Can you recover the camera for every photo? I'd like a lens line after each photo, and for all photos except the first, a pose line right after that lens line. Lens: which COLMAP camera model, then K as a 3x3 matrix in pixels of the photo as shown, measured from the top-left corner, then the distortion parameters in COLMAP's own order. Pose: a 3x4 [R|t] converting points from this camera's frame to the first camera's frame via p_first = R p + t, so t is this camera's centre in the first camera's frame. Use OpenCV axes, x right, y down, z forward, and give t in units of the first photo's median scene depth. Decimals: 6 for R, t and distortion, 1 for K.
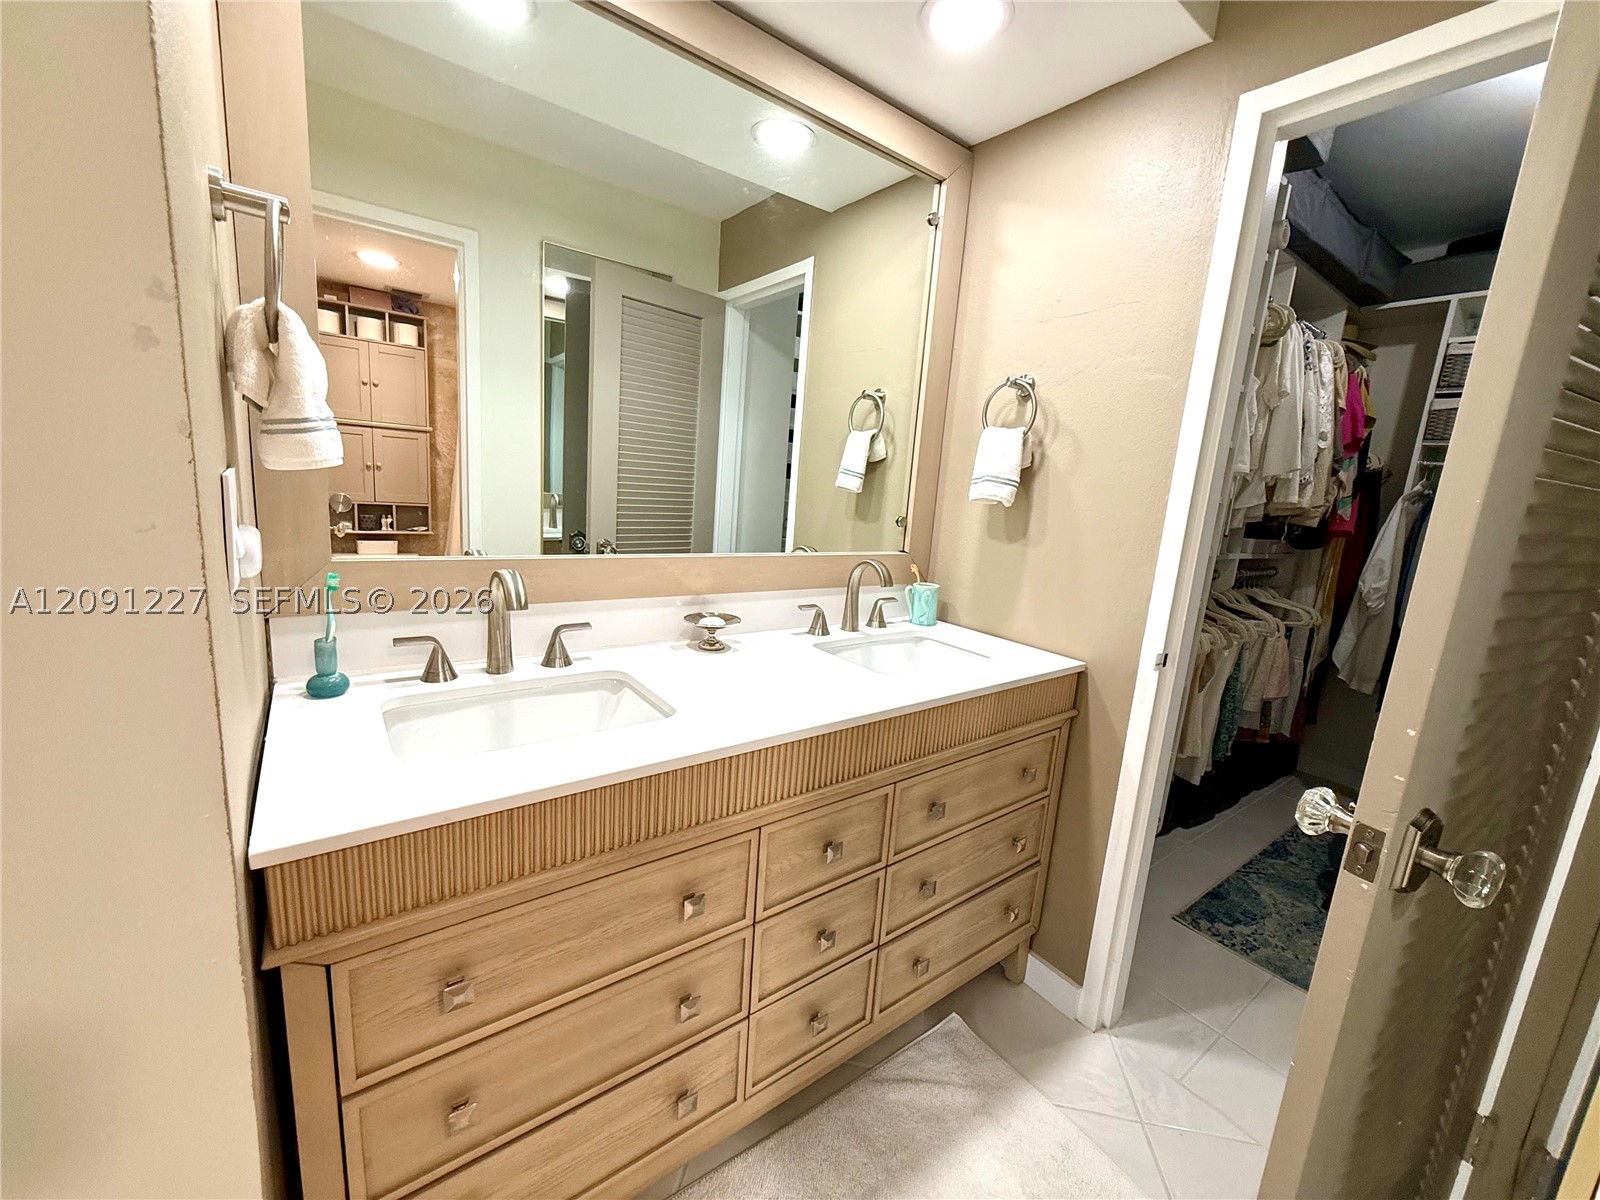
lens RADIAL K [[649.0, 0, 795.5], [0, 649.0, 599.5], [0, 0, 1]] dist [0.000622, 0.000080]
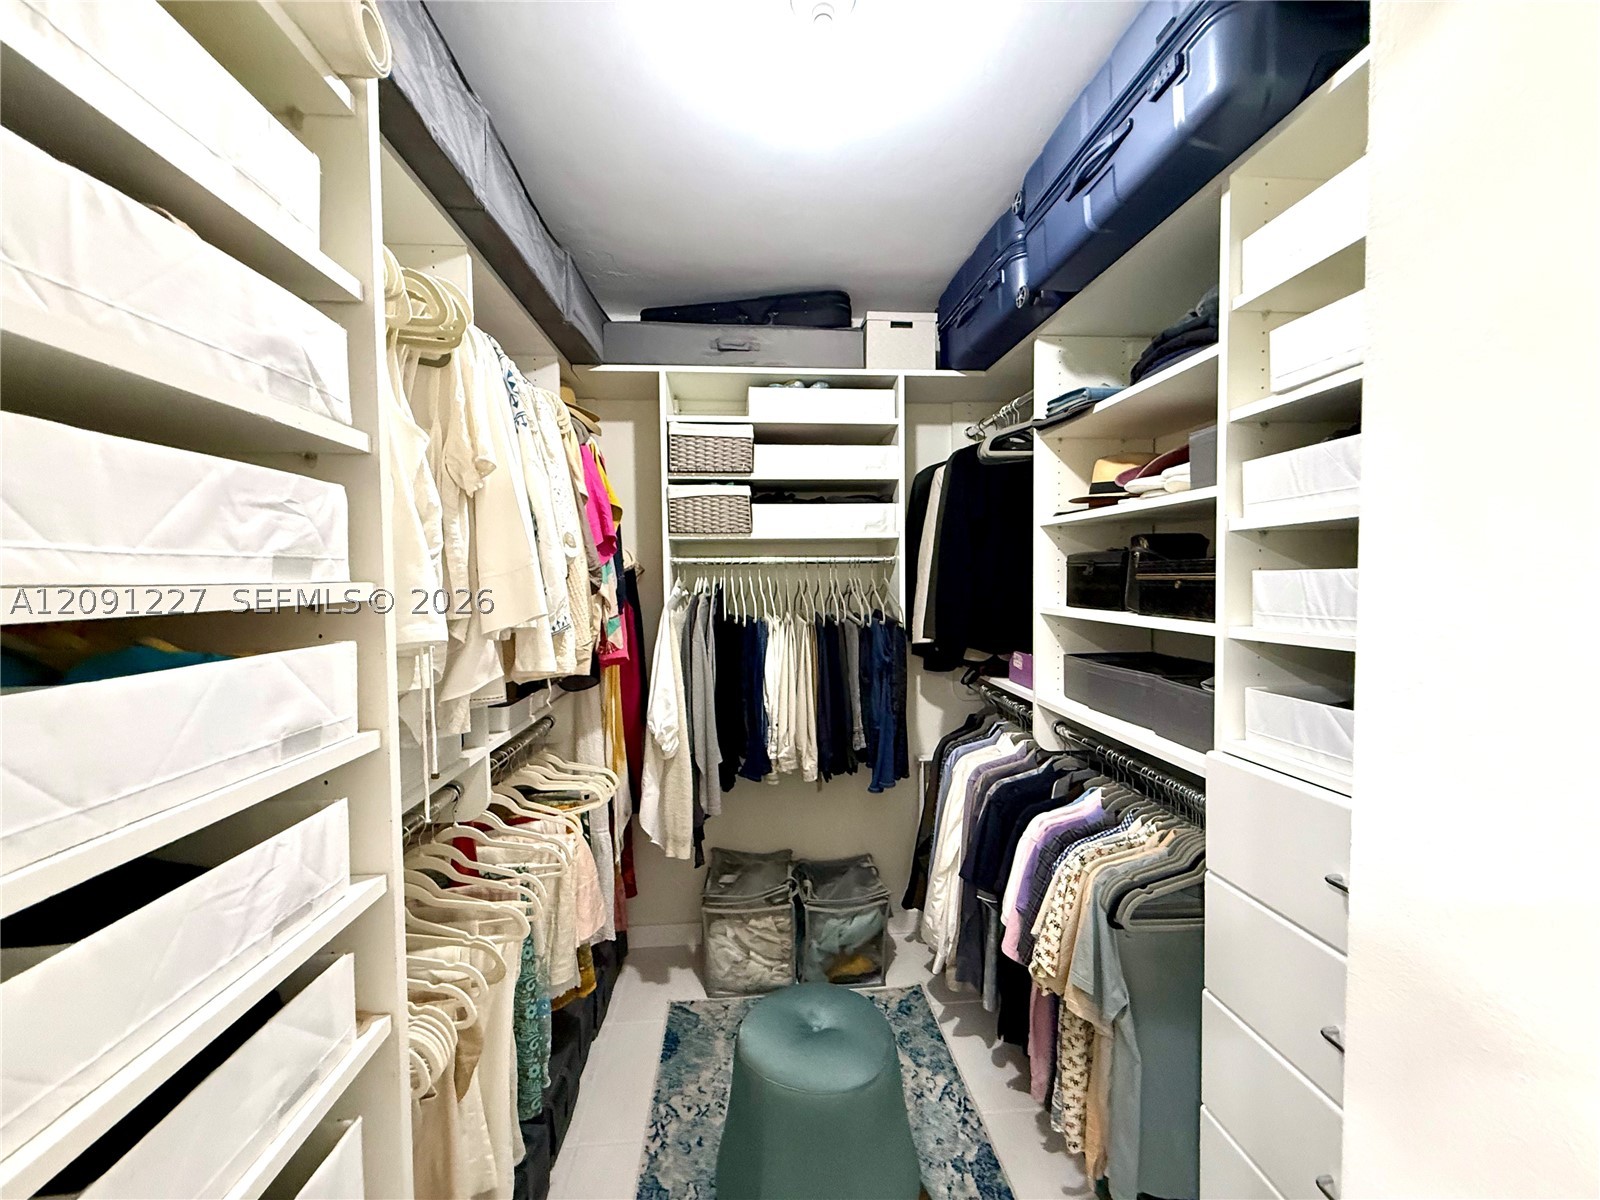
lens RADIAL K [[649.0, 0, 799.7], [0, 649.0, 601.6], [0, 0, 1]] dist [0.000622, 0.000080]
pose [[0.529291, -0.118044, 0.840188, 0.369918], [0.205819, 0.978559, 0.007825, -0.140245], [-0.823097, 0.168785, 0.542238, 0.454328]]
